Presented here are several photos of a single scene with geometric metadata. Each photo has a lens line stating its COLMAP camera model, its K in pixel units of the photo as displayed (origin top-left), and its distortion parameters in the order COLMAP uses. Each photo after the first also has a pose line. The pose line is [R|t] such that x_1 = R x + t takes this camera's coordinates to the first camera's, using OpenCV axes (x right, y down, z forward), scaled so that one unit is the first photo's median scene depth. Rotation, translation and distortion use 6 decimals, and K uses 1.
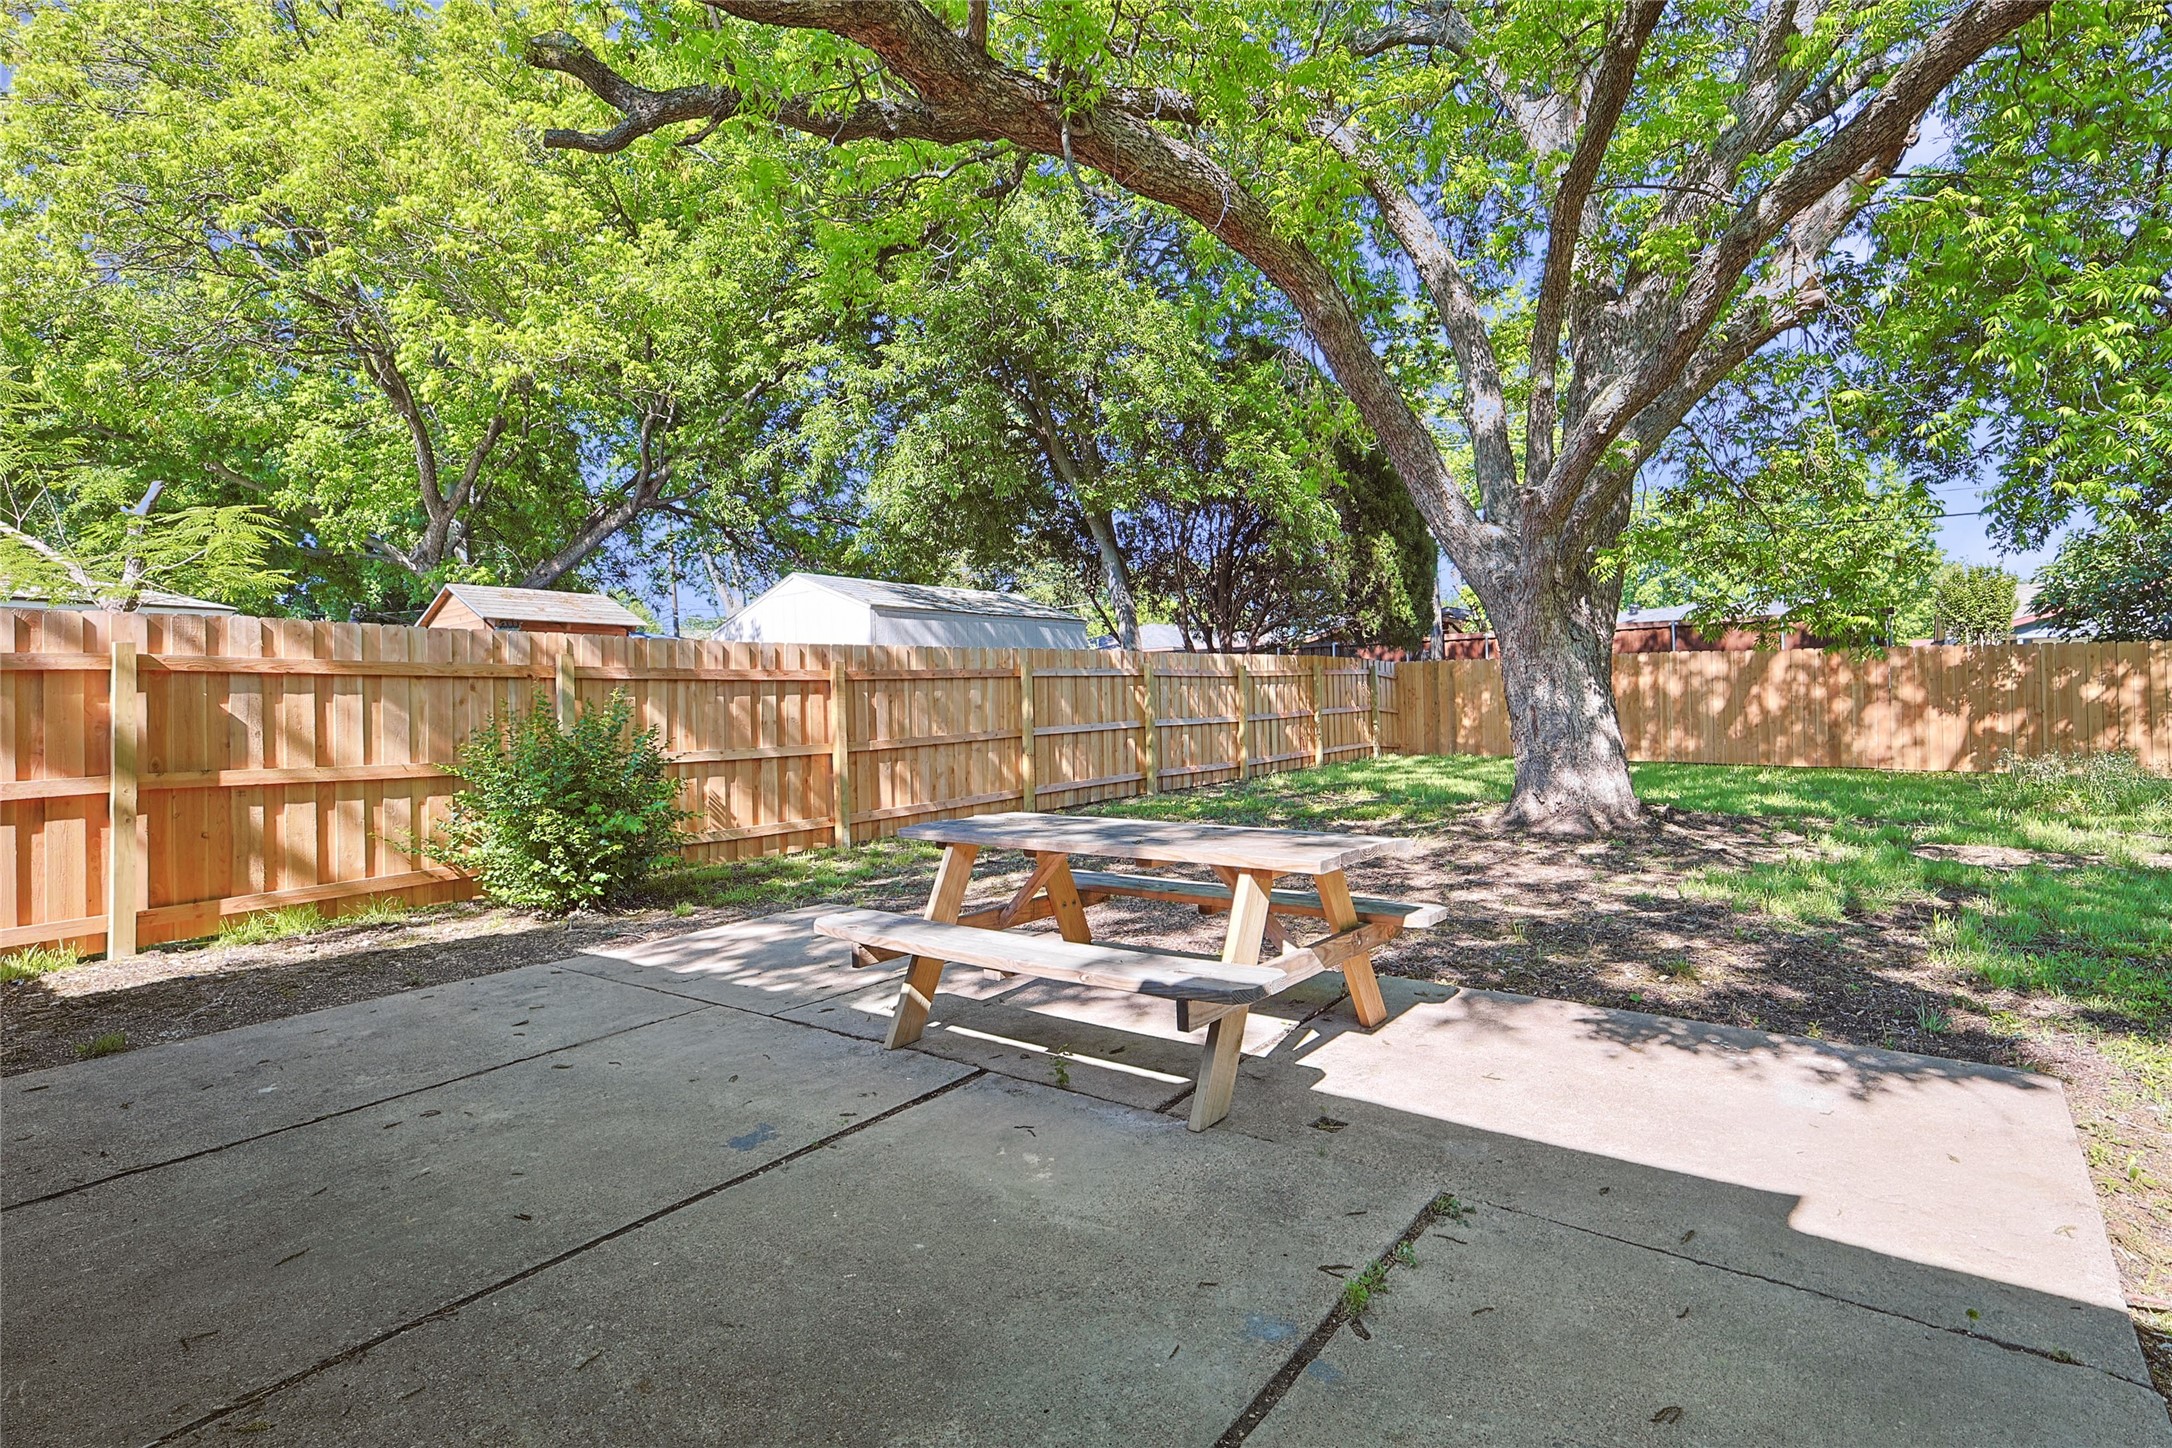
lens RADIAL K [[1077.5, 0, 1127.4], [0, 1077.5, 727.2], [0, 0, 1]] dist [-0.006785, 0.000117]
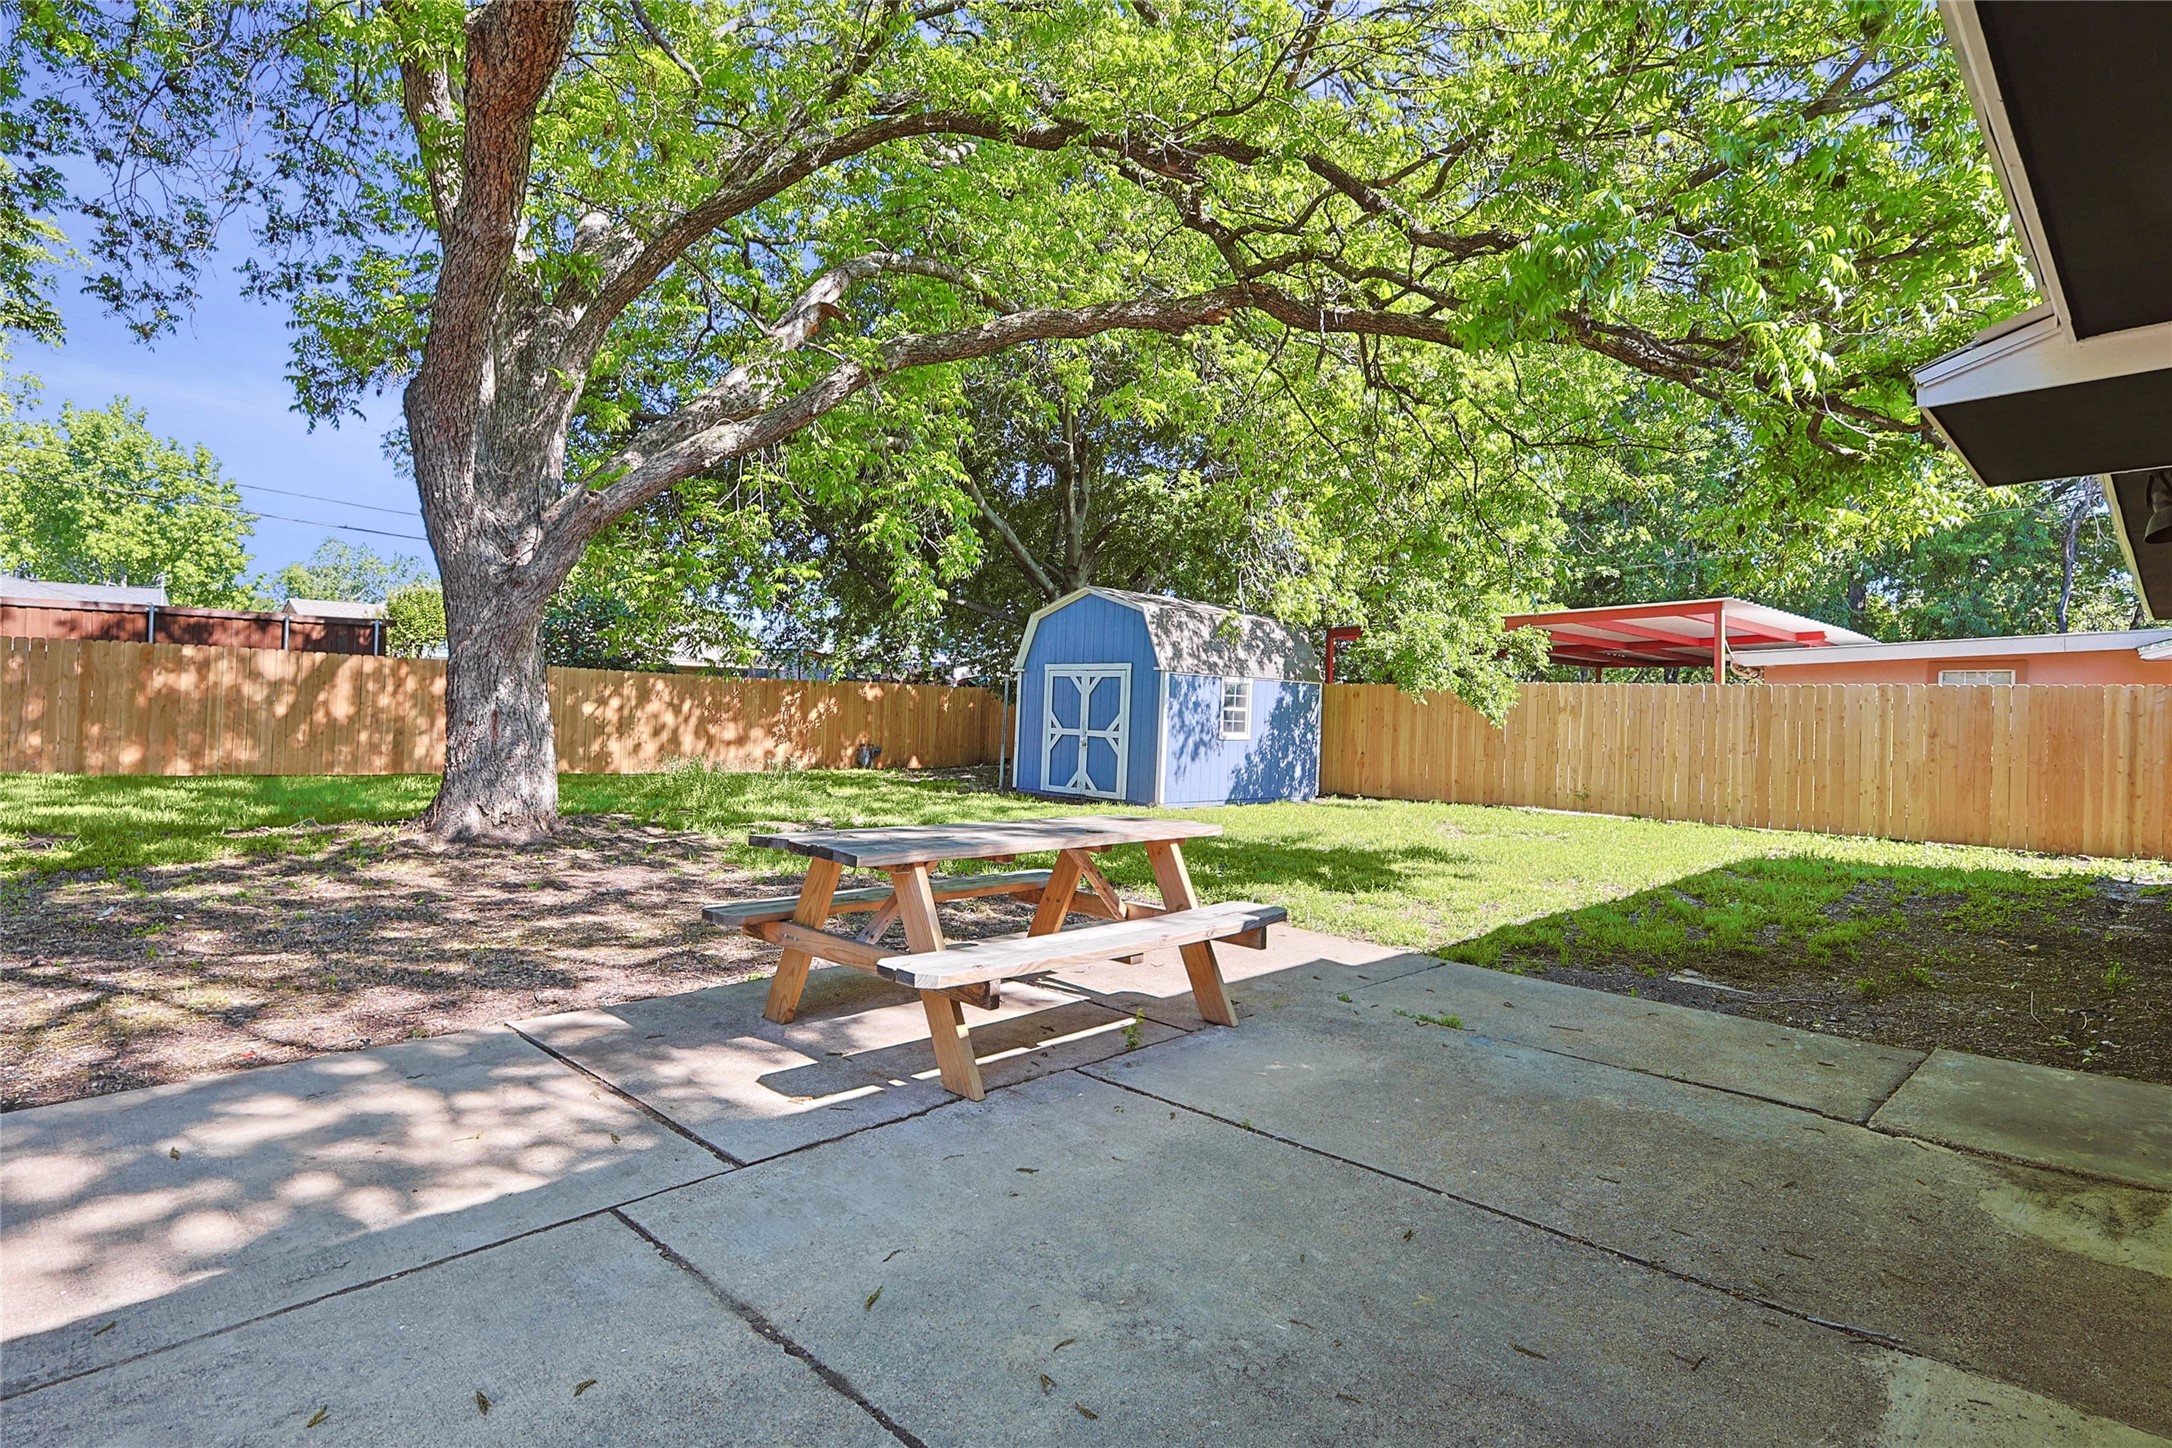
lens RADIAL K [[1077.5, 0, 1127.4], [0, 1077.5, 727.2], [0, 0, 1]] dist [-0.006785, 0.000117]
pose [[0.149923, 0.011098, 0.988635, -1.129611], [-0.001062, 0.999938, -0.011064, 0.010174], [-0.988697, 0.000609, 0.149925, 0.802913]]
